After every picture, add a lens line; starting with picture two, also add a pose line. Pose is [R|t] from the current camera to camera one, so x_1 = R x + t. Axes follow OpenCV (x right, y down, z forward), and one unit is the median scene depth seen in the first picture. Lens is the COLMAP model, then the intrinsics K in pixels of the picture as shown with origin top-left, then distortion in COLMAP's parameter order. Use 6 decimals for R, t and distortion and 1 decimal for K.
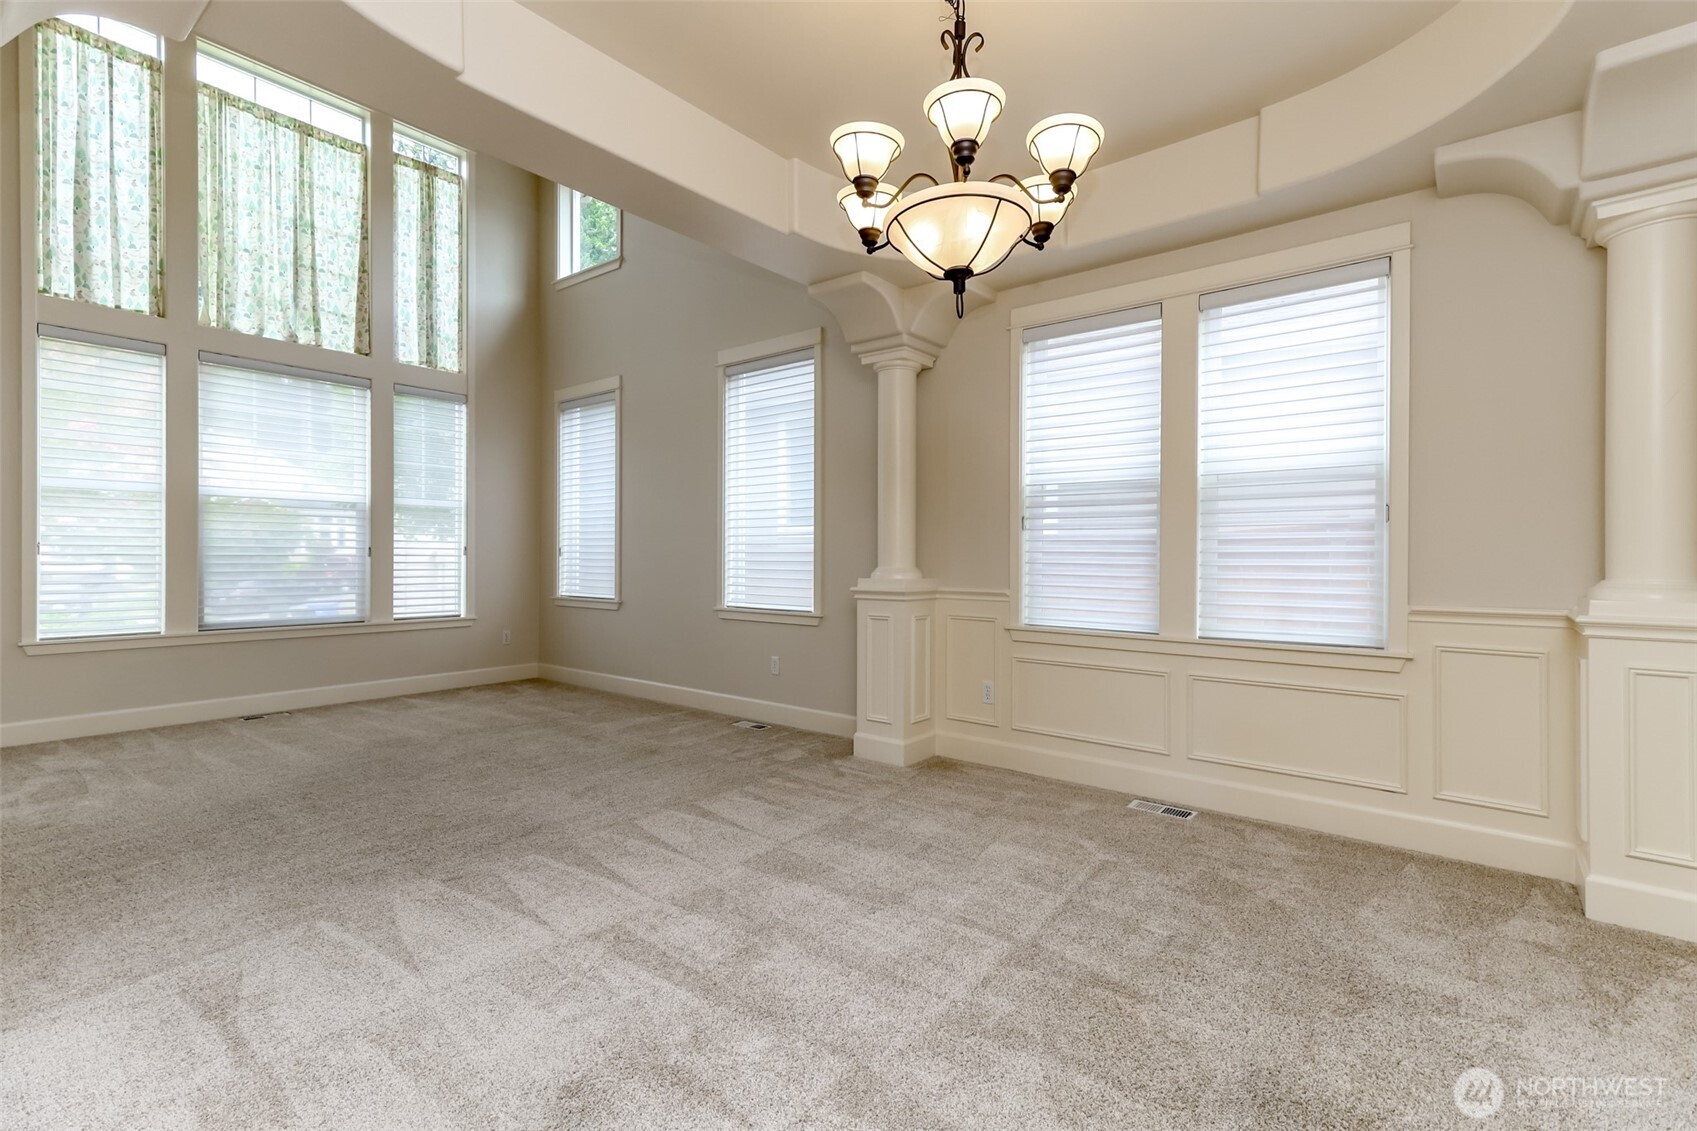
lens RADIAL K [[768.7, 0, 848.5], [0, 768.7, 565.5], [0, 0, 1]] dist [0.015146, 0.000777]
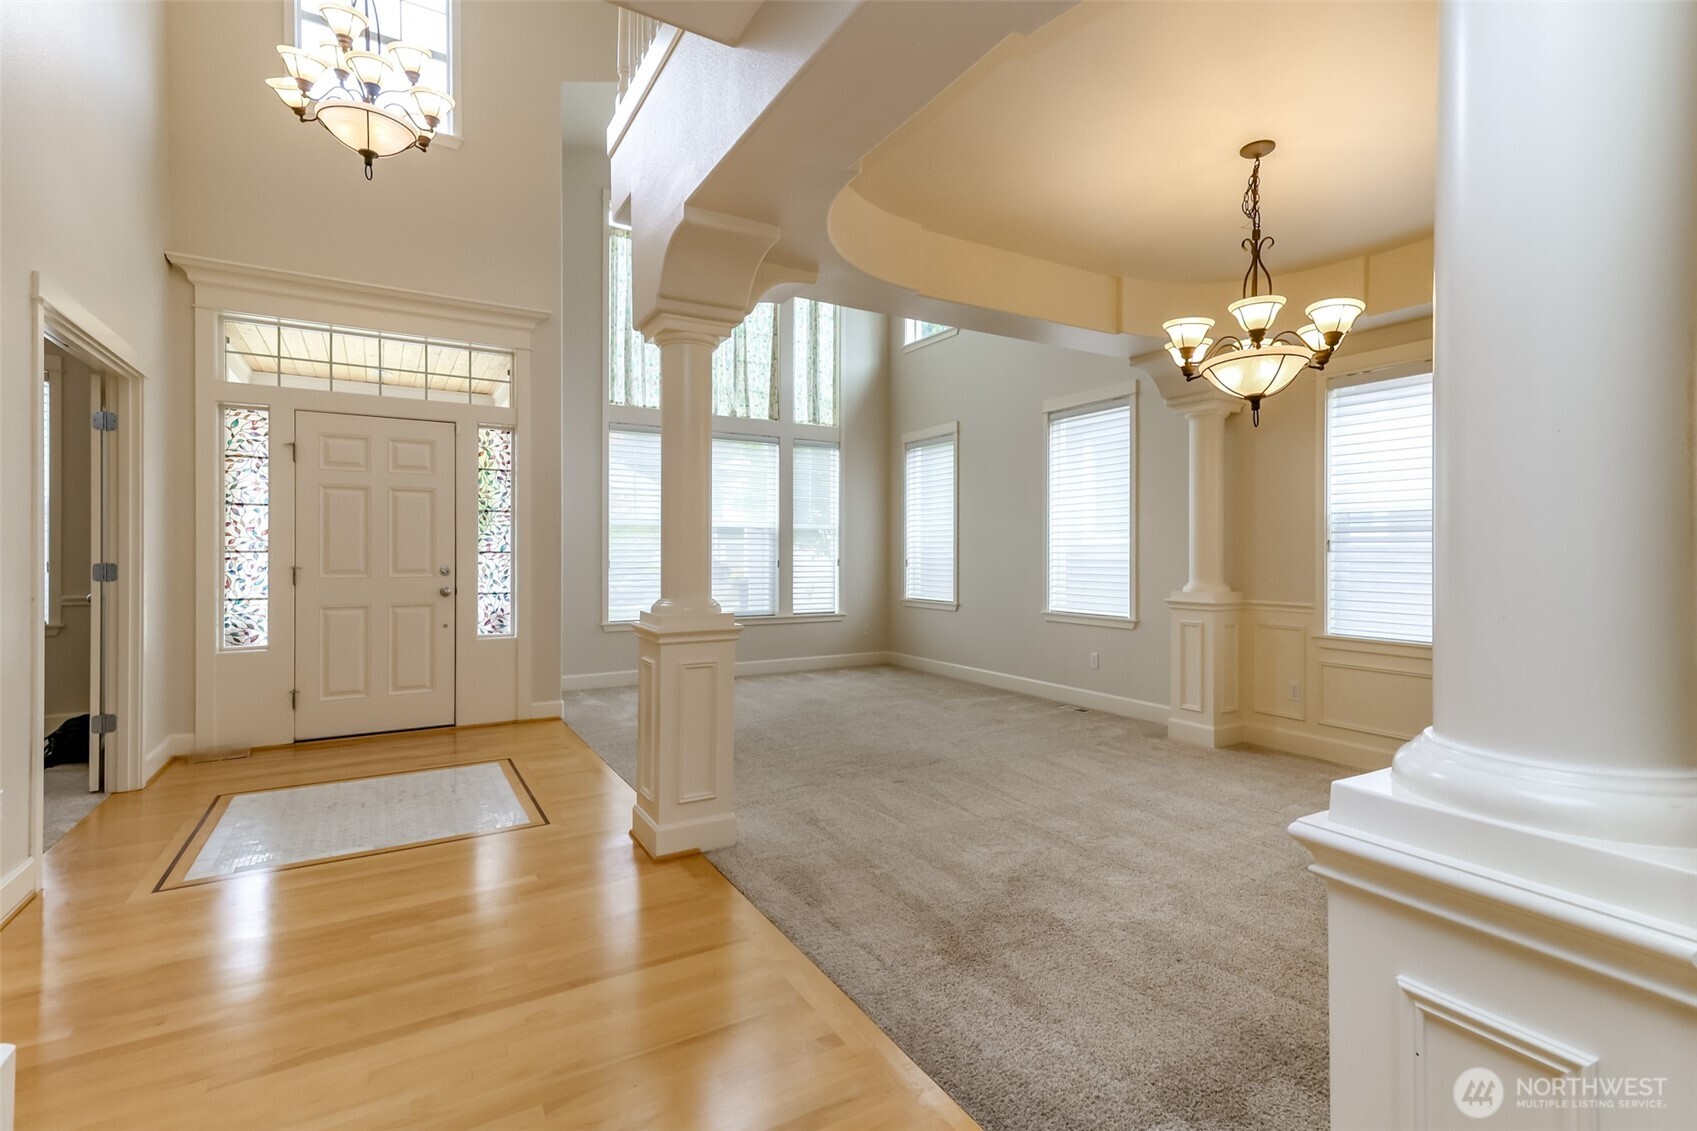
lens RADIAL K [[769.1, 0, 847.6], [0, 769.1, 559.2], [0, 0, 1]] dist [0.023782, 0.000218]
pose [[0.933003, -0.001705, -0.359865, -0.020289], [-0.000864, 0.999975, -0.006976, -0.019941], [0.359868, 0.006820, 0.932978, -0.257499]]
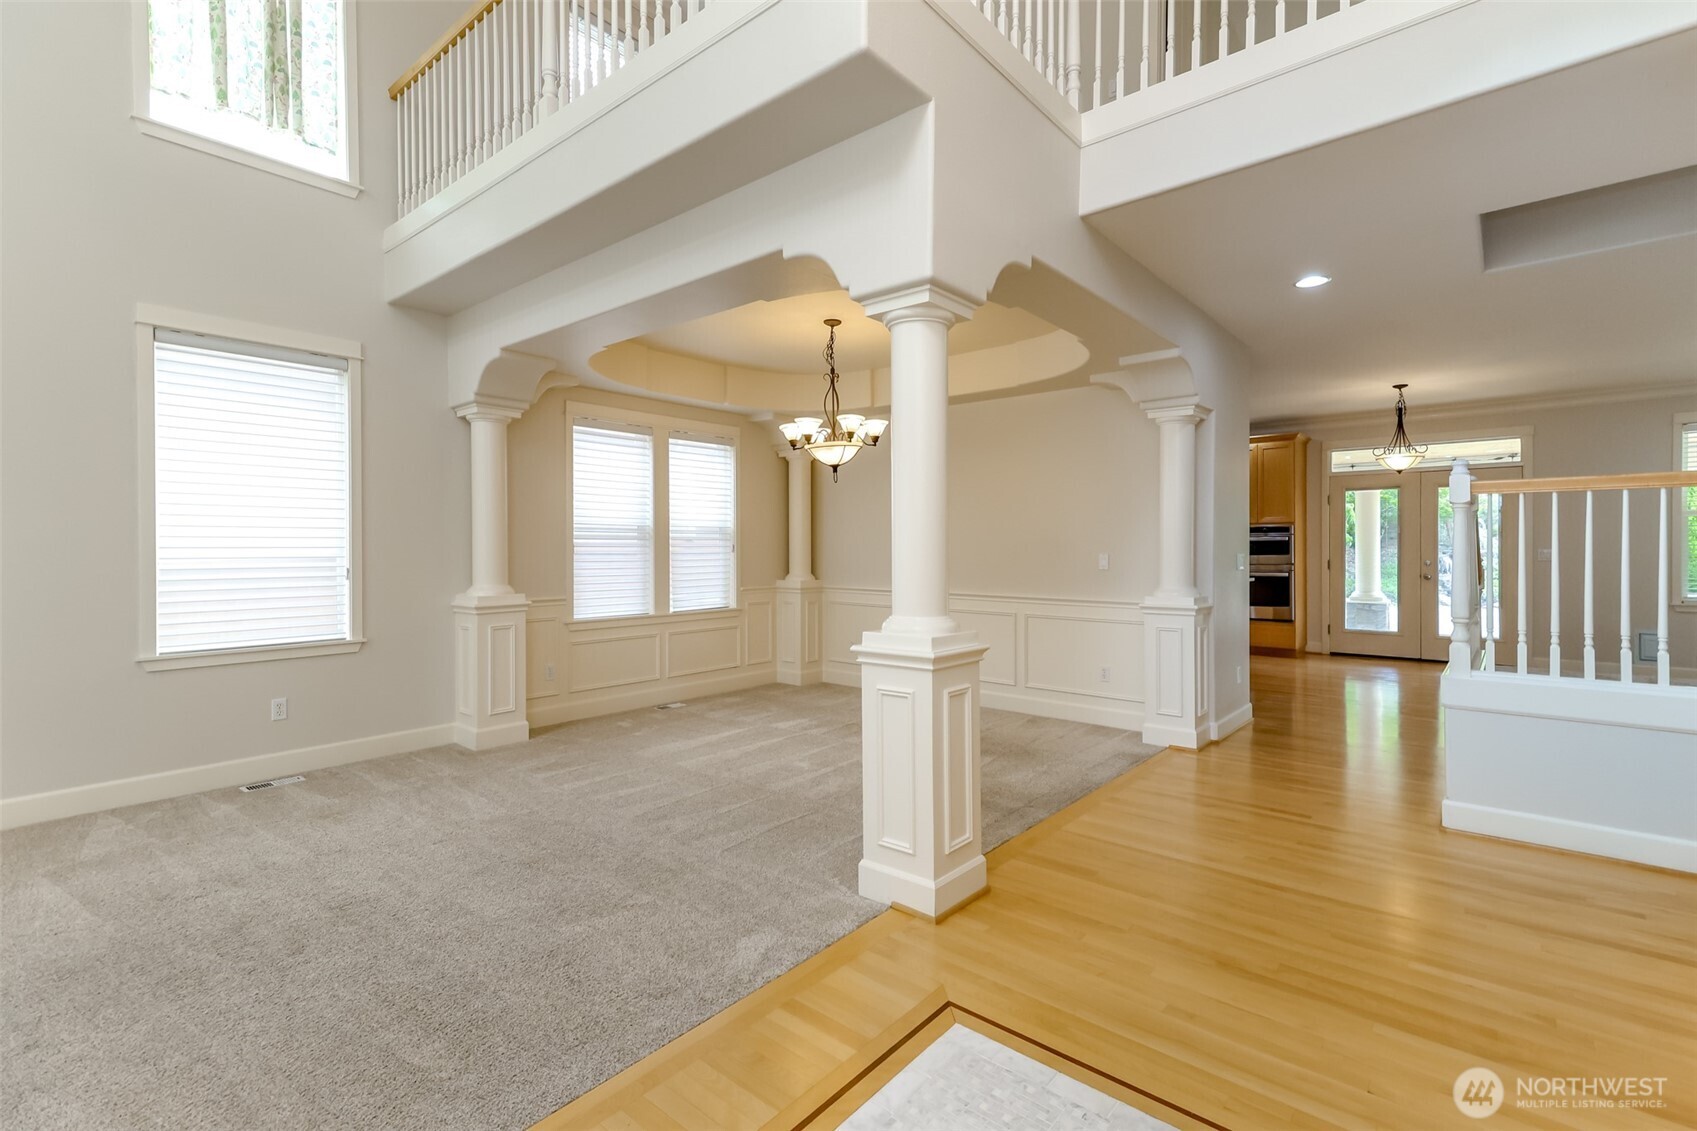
lens RADIAL K [[773.9, 0, 879.2], [0, 773.9, 565.2], [0, 0, 1]] dist [0.005262, 0.007185]
pose [[0.005811, -0.027621, 0.999602, -0.925307], [0.015511, 0.999501, 0.027528, -0.042485], [-0.999863, 0.015345, 0.006237, 0.314738]]
